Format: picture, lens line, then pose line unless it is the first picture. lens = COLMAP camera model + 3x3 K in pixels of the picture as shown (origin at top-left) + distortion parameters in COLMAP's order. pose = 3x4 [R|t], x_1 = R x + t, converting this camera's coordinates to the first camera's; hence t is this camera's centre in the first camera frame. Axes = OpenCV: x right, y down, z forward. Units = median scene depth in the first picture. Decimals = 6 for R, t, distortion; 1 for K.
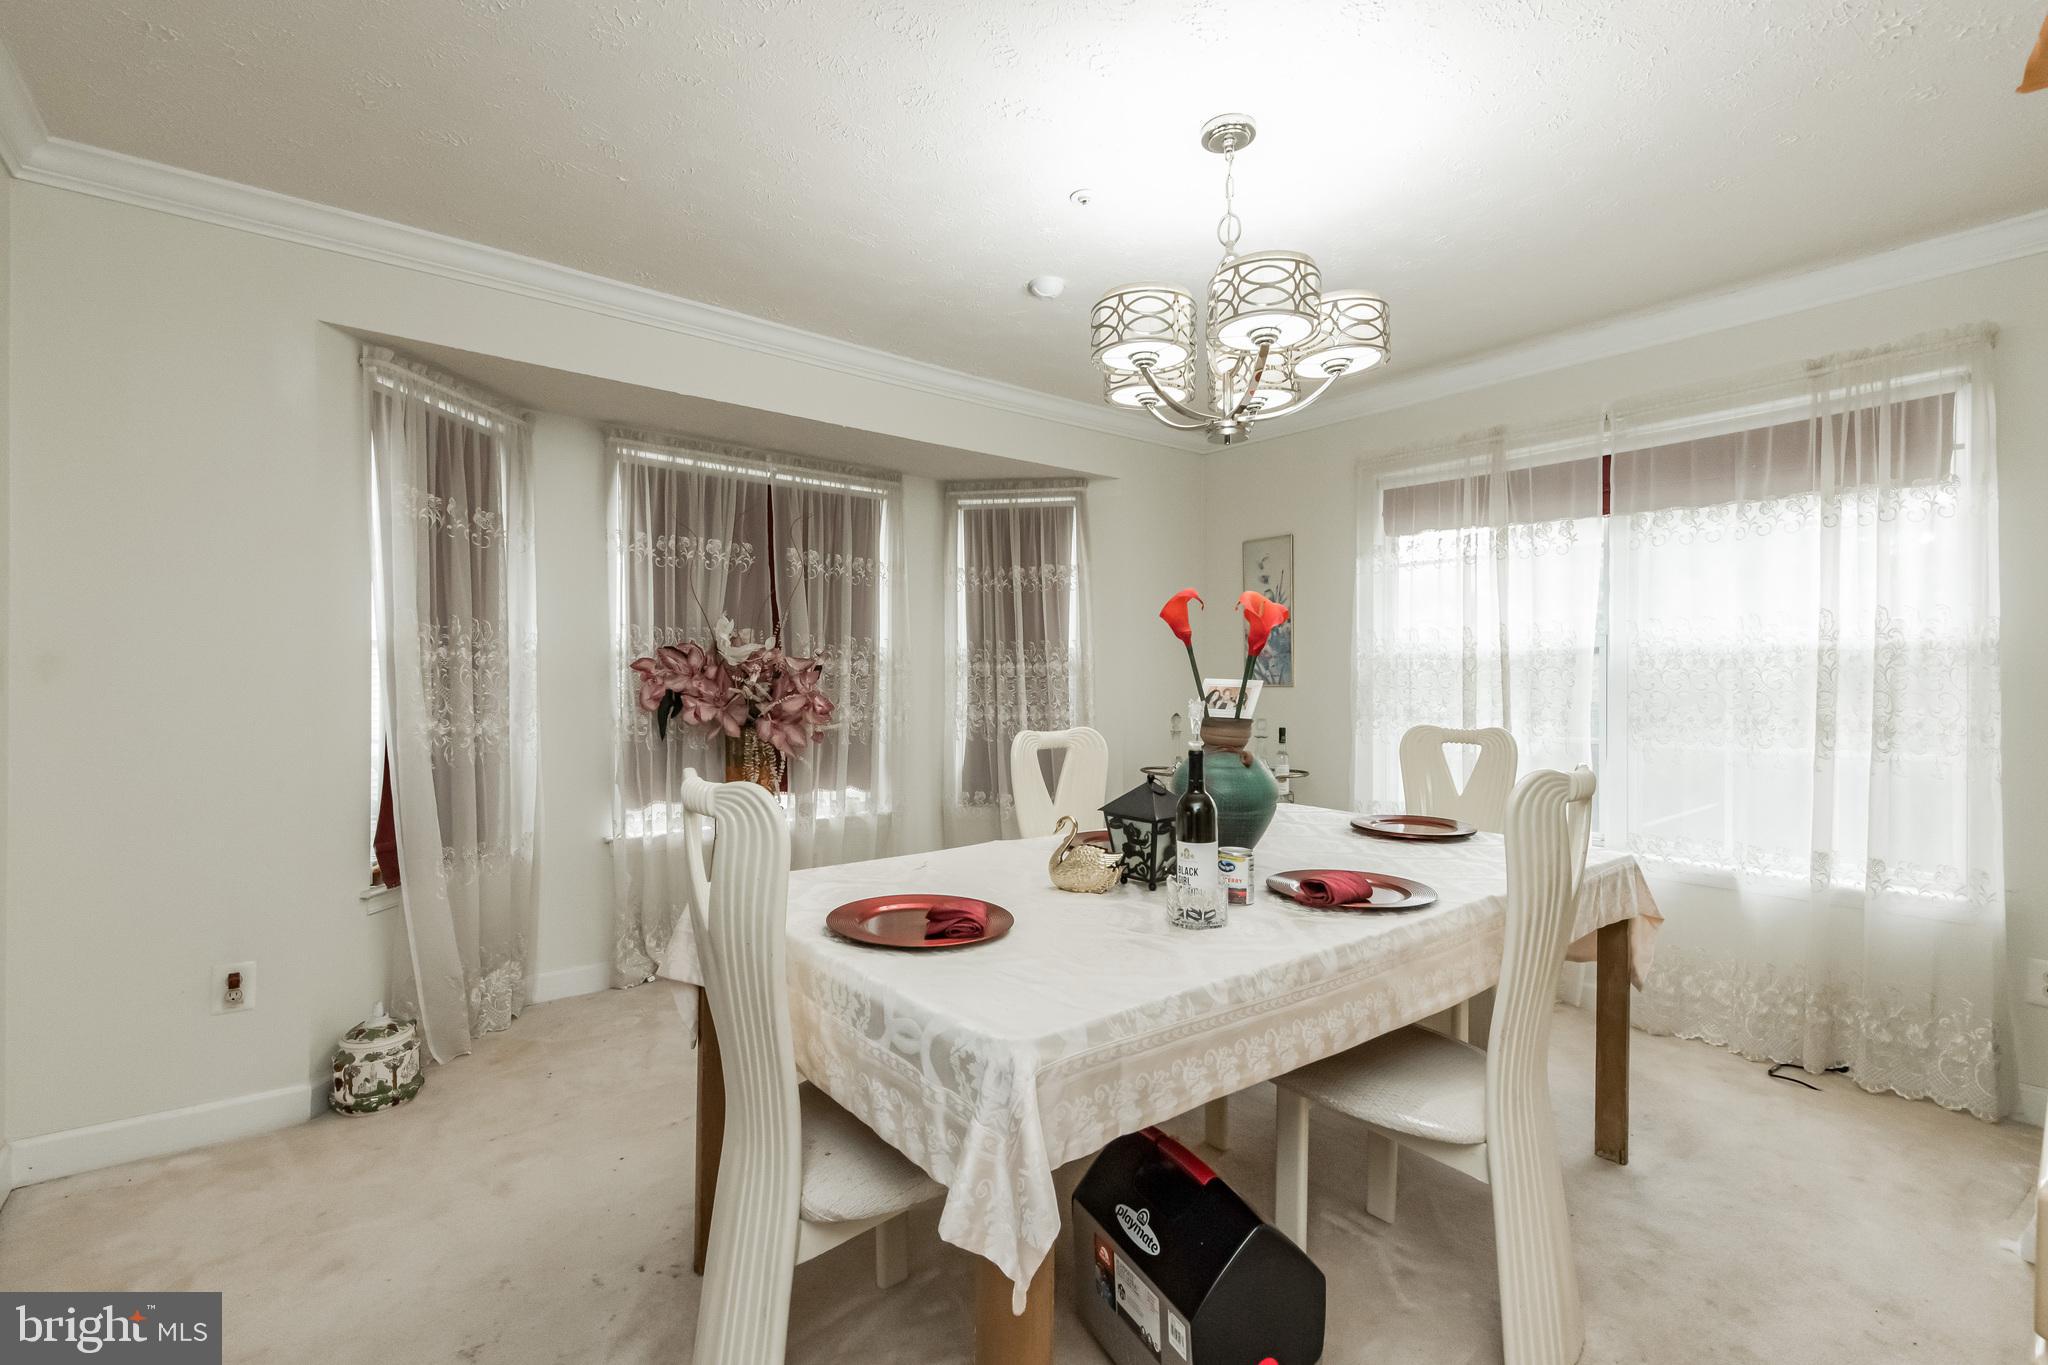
lens RADIAL K [[930.6, 0, 1033.3], [0, 930.6, 690.1], [0, 0, 1]] dist [0.003398, 0.000173]
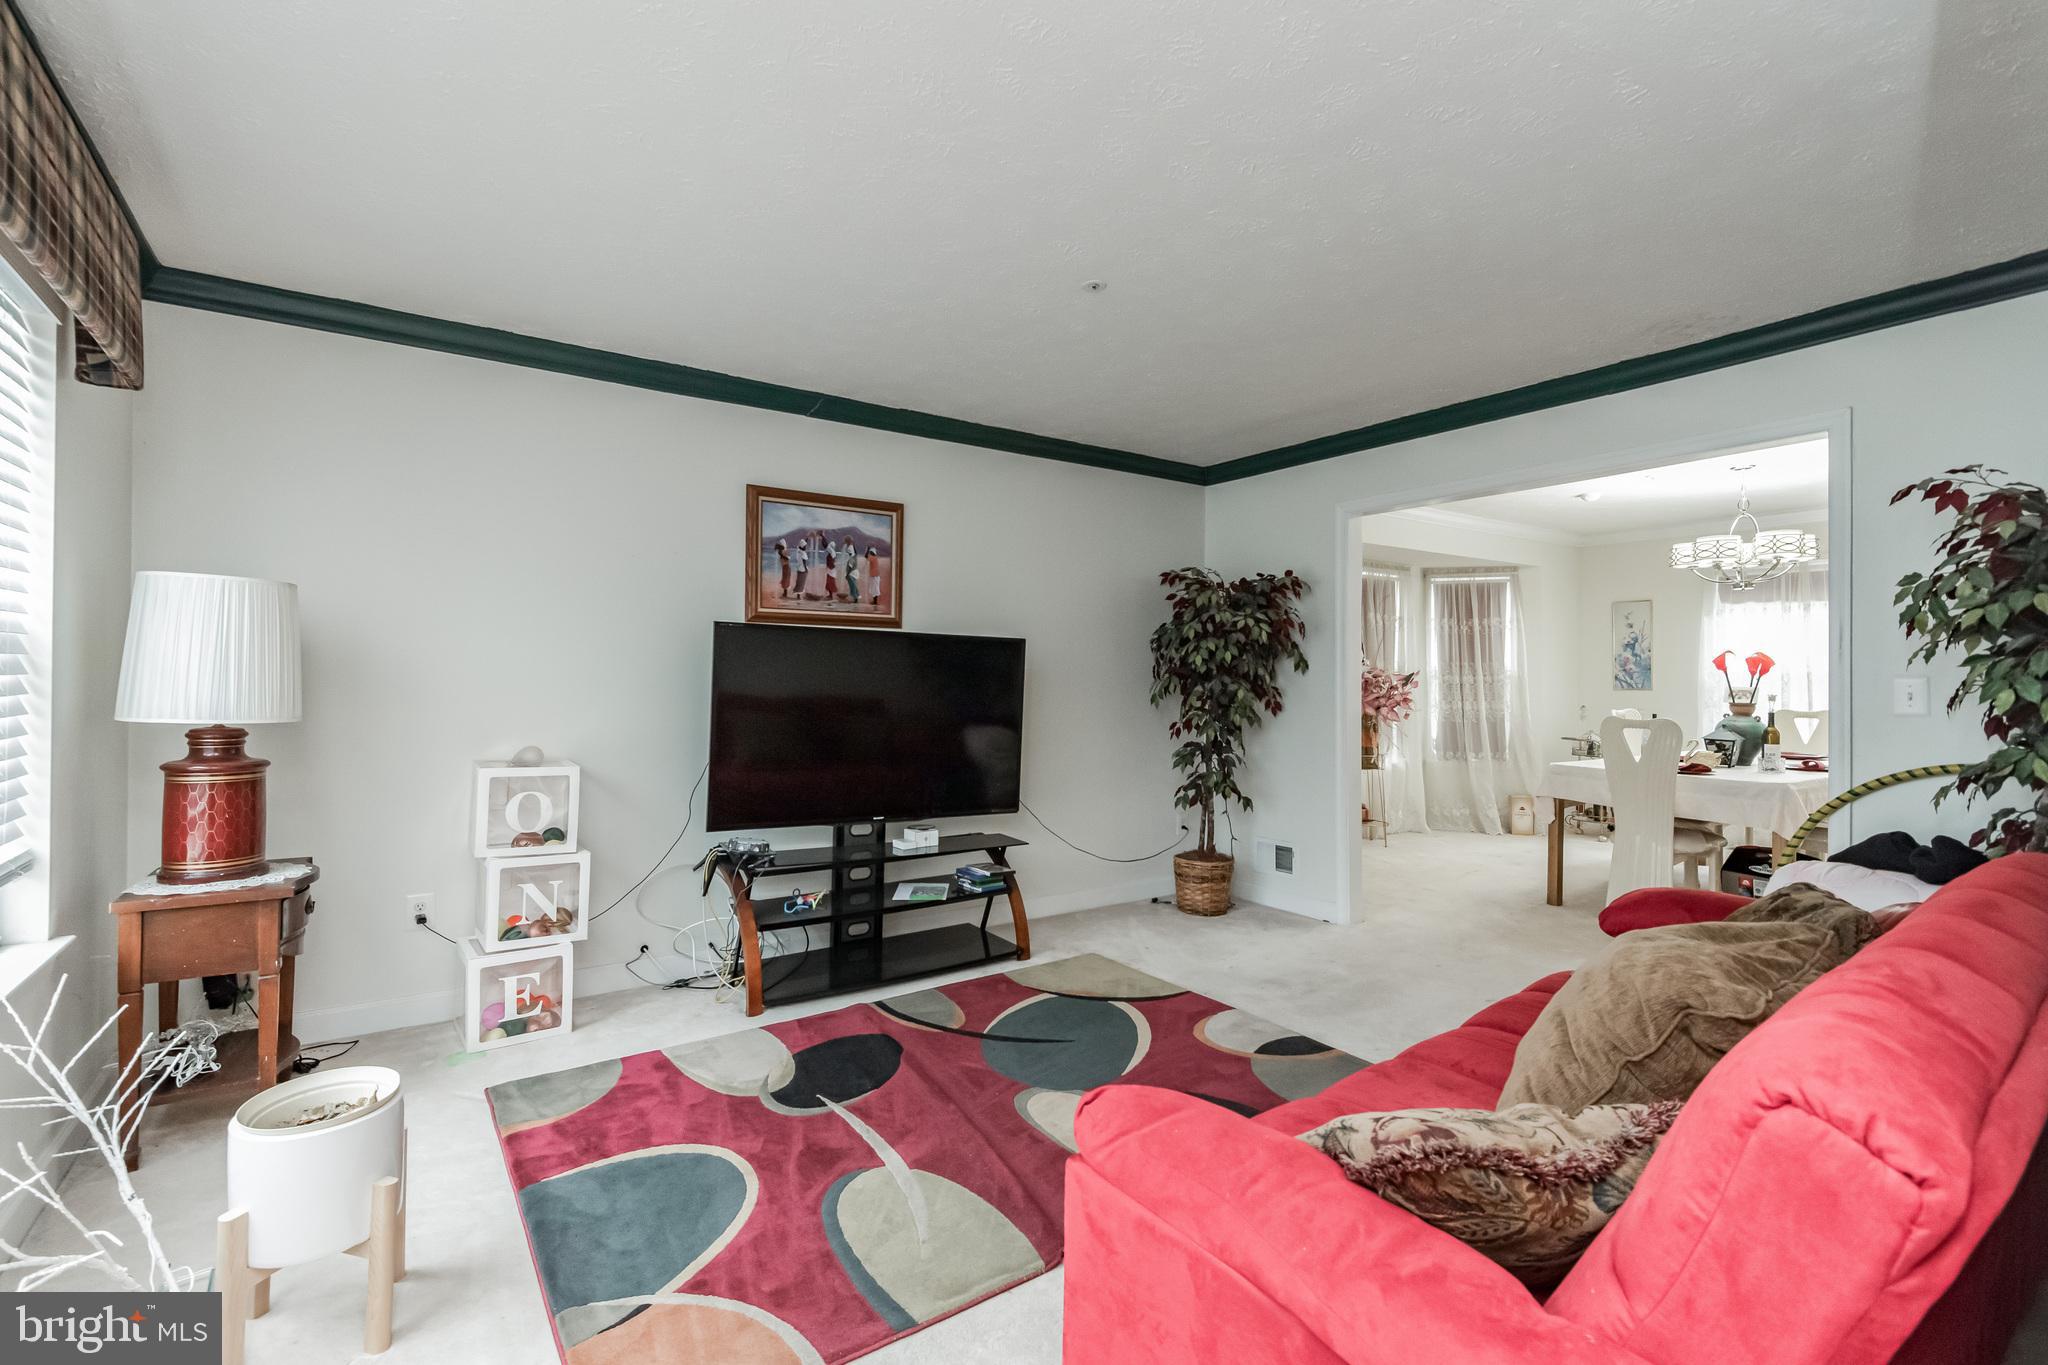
lens RADIAL K [[930.6, 0, 1015.5], [0, 930.6, 677.1], [0, 0, 1]] dist [0.003398, 0.000173]
pose [[0.994613, -0.003692, -0.103591, -0.676896], [0.002150, 0.999885, -0.014989, -0.003554], [0.103635, 0.014686, 0.994507, -0.775119]]
